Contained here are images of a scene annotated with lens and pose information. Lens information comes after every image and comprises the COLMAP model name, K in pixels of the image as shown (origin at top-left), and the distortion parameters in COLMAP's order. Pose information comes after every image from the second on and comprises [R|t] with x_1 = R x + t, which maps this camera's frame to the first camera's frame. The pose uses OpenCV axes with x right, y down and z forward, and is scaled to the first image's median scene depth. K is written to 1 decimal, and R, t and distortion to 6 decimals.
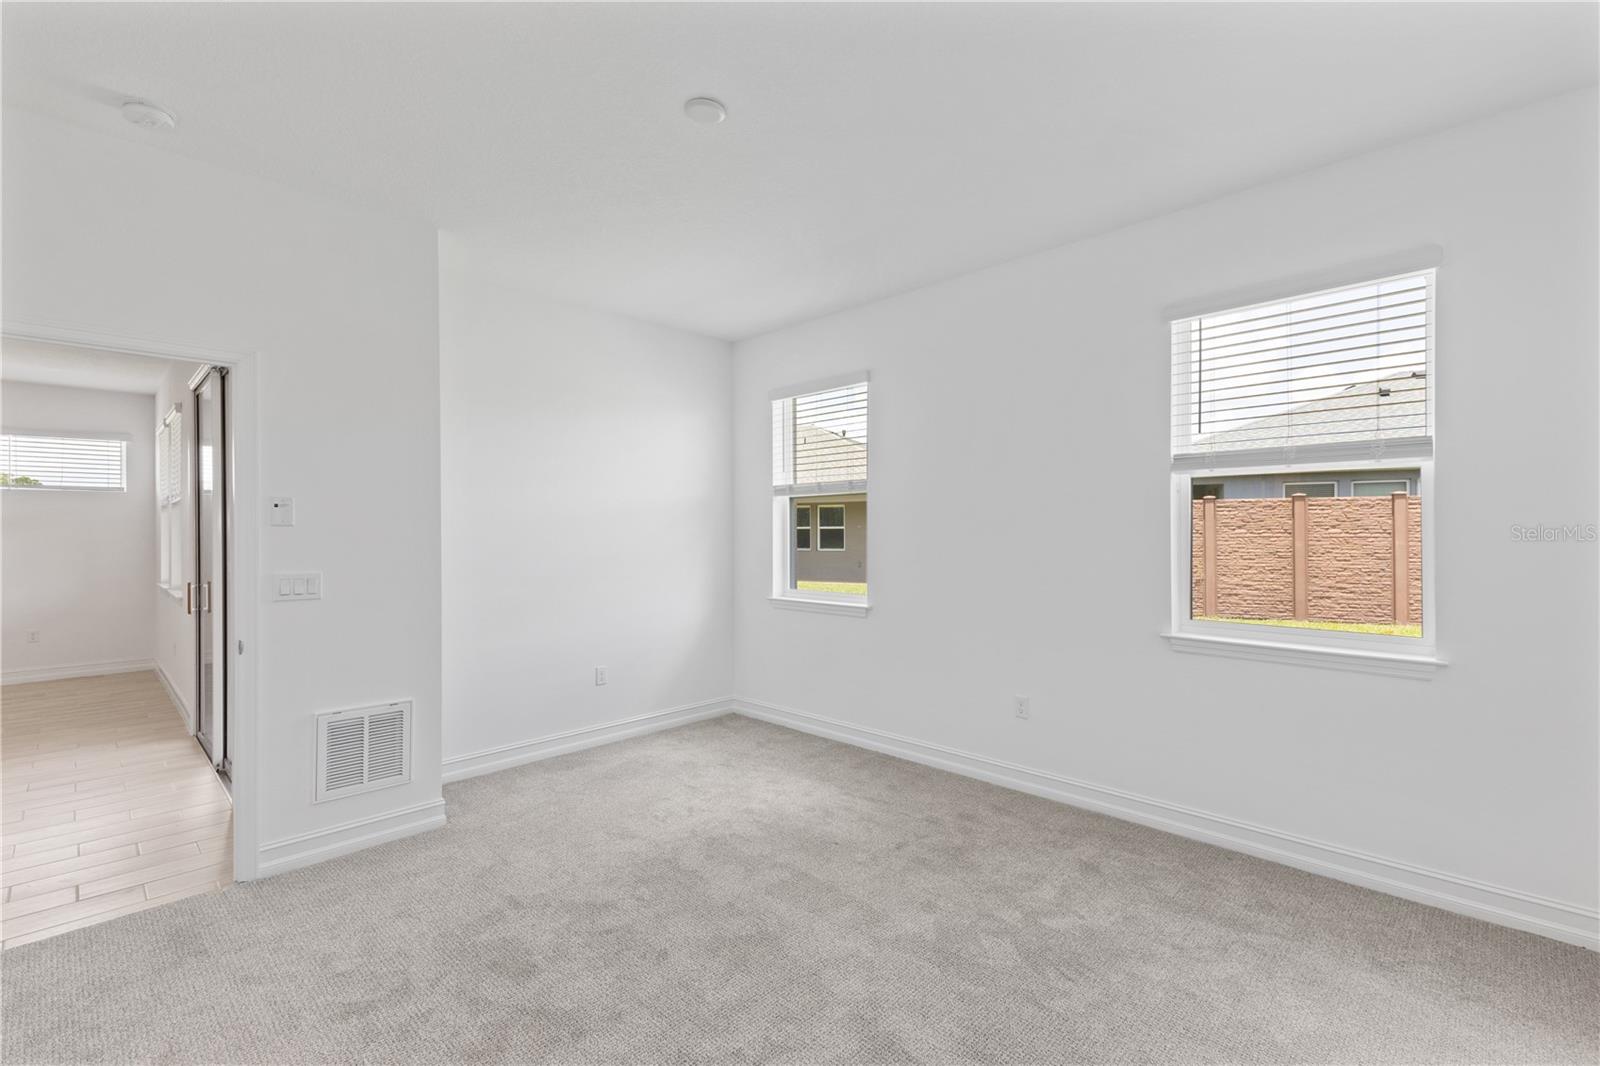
lens RADIAL K [[688.1, 0, 803.0], [0, 688.1, 531.6], [0, 0, 1]] dist [0.009968, -0.000864]
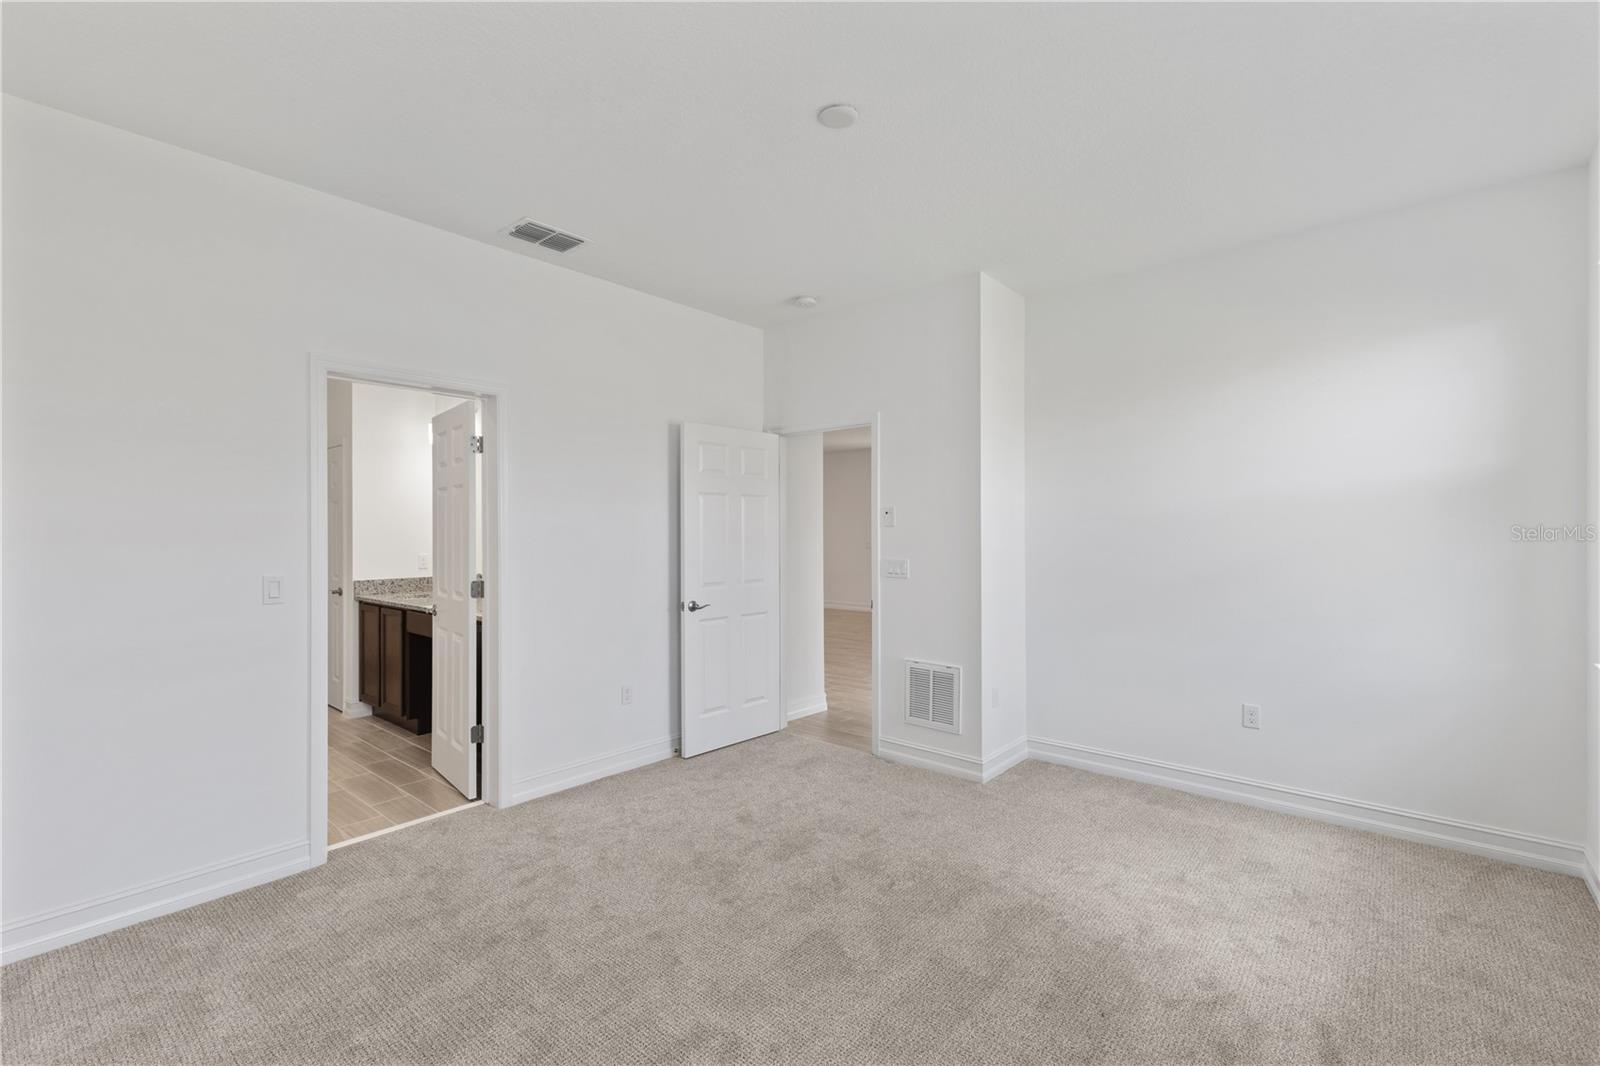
lens RADIAL K [[688.1, 0, 807.7], [0, 688.1, 534.7], [0, 0, 1]] dist [0.009968, -0.000864]
pose [[0.077602, 0.006012, -0.996966, 0.653114], [0.002007, 0.999979, 0.006186, 0.000263], [0.996982, -0.002481, 0.077588, 0.662805]]
